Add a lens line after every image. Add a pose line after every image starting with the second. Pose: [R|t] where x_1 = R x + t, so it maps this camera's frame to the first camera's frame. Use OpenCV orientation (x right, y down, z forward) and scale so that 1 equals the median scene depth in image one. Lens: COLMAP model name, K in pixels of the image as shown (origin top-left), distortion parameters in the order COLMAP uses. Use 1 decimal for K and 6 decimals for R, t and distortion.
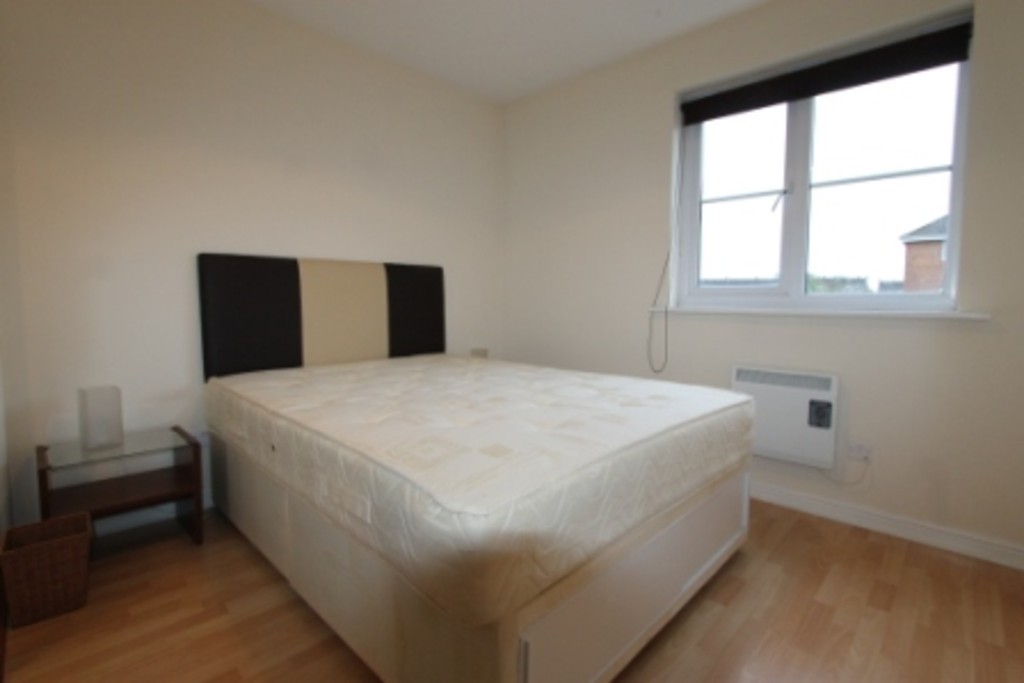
lens RADIAL K [[471.3, 0, 516.0], [0, 471.3, 340.1], [0, 0, 1]] dist [-0.027195, 0.003148]
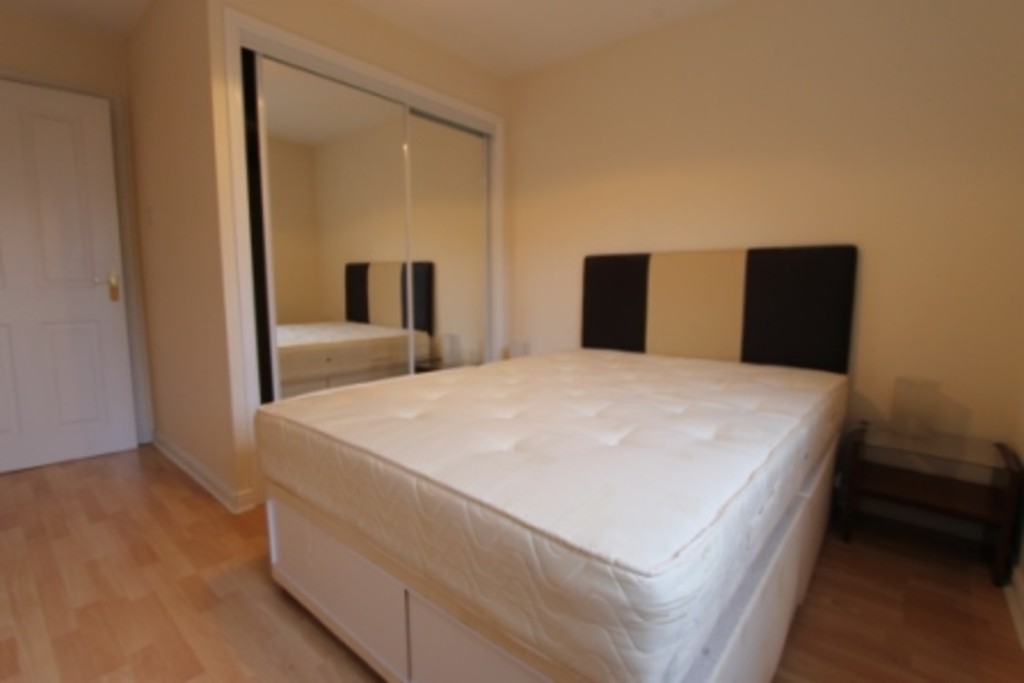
lens RADIAL K [[471.3, 0, 515.3], [0, 471.3, 341.5], [0, 0, 1]] dist [-0.027195, 0.003148]
pose [[0.060795, 0.110063, -0.992064, 0.603598], [-0.096194, 0.989922, 0.103930, -0.053911], [0.993504, 0.089112, 0.070770, 0.620283]]
